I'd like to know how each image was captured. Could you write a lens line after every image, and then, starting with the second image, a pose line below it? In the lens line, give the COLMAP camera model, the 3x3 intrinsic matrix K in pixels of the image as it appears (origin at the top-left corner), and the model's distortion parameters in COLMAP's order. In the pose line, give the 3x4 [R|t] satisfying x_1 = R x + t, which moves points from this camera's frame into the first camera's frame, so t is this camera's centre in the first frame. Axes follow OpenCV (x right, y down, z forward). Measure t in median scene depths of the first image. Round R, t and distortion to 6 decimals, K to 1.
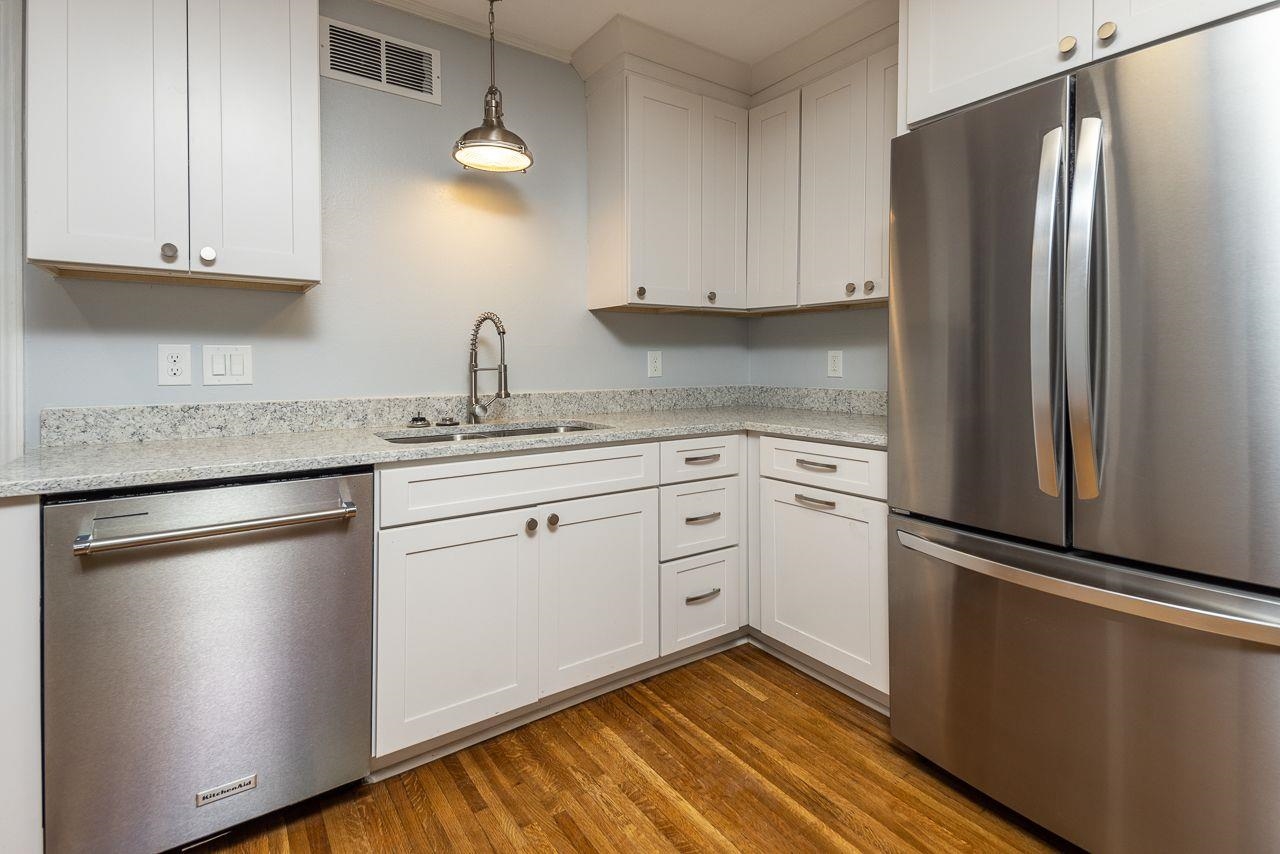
lens RADIAL K [[570.7, 0, 658.9], [0, 570.7, 373.5], [0, 0, 1]] dist [0.016747, -0.001797]
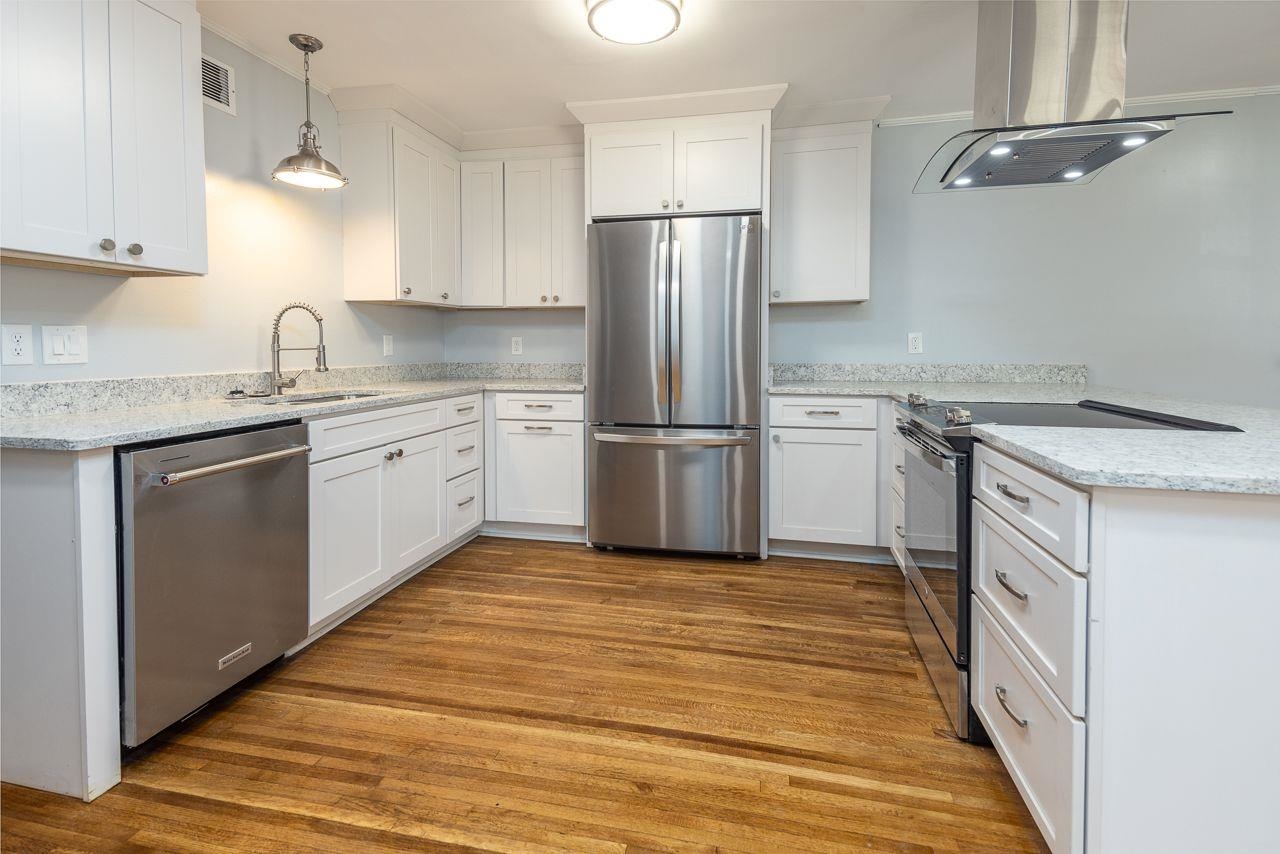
lens RADIAL K [[570.7, 0, 639.4], [0, 570.7, 370.1], [0, 0, 1]] dist [0.016747, -0.001797]
pose [[0.738298, -0.025418, 0.673996, -0.617794], [0.008121, 0.999552, 0.028800, 0.008271], [-0.674426, -0.015789, 0.738174, -0.418297]]
